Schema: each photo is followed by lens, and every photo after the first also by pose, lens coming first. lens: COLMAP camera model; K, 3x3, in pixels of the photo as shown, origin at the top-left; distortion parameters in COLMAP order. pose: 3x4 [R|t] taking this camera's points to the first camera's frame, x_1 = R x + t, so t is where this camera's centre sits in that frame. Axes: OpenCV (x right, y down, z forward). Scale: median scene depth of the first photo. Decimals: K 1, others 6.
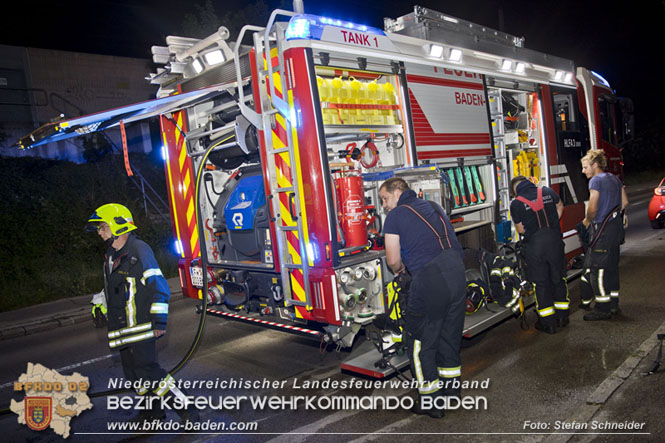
lens RADIAL K [[481.9, 0, 332.5], [0, 481.9, 221.5], [0, 0, 1]] dist [-0.010808, -0.003972]
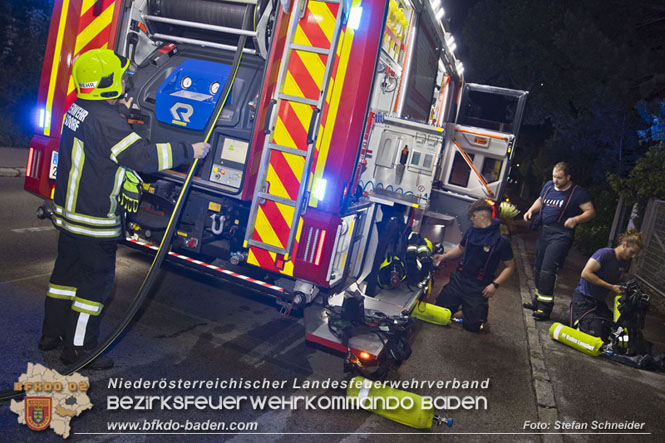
lens RADIAL K [[496.5, 0, 330.9], [0, 496.5, 183.0], [0, 0, 1]] dist [-0.003904, -0.001766]
pose [[0.853660, 0.254770, 0.454266, -0.315627], [-0.271436, 0.962006, -0.029447, 0.058770], [-0.444509, -0.098166, 0.890379, 0.231437]]
